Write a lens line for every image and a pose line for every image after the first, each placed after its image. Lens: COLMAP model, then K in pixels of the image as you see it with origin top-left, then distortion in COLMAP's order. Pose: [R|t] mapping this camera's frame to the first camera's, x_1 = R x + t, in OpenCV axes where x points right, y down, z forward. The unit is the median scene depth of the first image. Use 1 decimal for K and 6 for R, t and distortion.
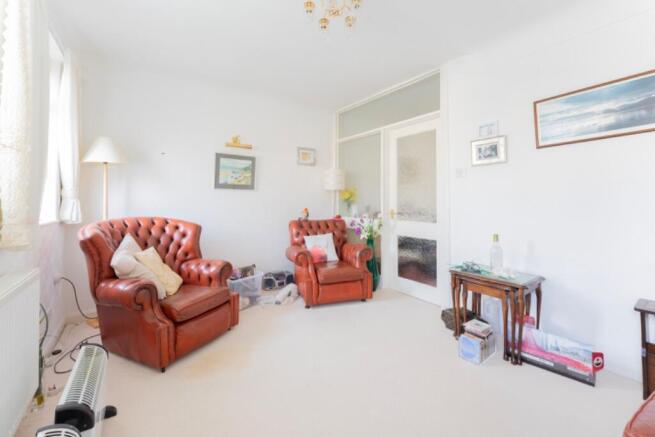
lens RADIAL K [[262.3, 0, 338.7], [0, 262.3, 196.1], [0, 0, 1]] dist [0.000218, 0.000112]
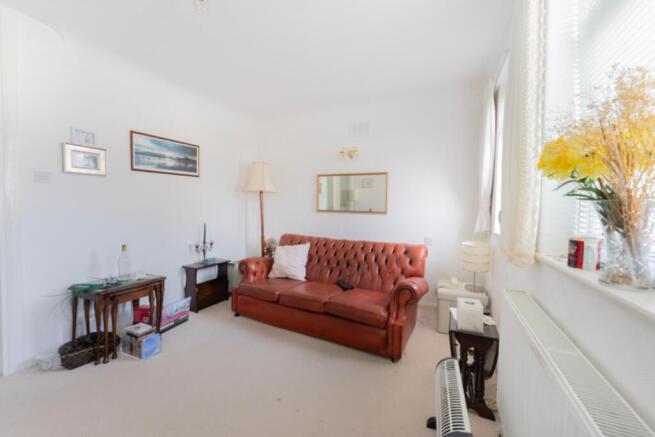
lens RADIAL K [[262.3, 0, 322.3], [0, 262.3, 214.3], [0, 0, 1]] dist [0.000218, 0.000112]
pose [[-0.461512, -0.018361, 0.886944, -0.489993], [-0.015828, 0.999797, 0.012461, -0.003700], [-0.886993, -0.008287, -0.461709, 0.520769]]
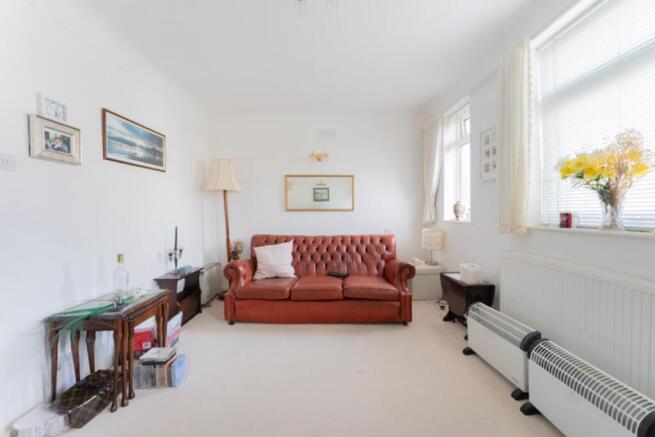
lens RADIAL K [[262.3, 0, 324.0], [0, 262.3, 214.4], [0, 0, 1]] dist [0.000218, 0.000112]
pose [[-0.804642, 0.012687, 0.593624, -0.288040], [0.014199, 0.999897, -0.002125, 0.019635], [-0.593590, 0.006719, -0.804740, 0.864438]]
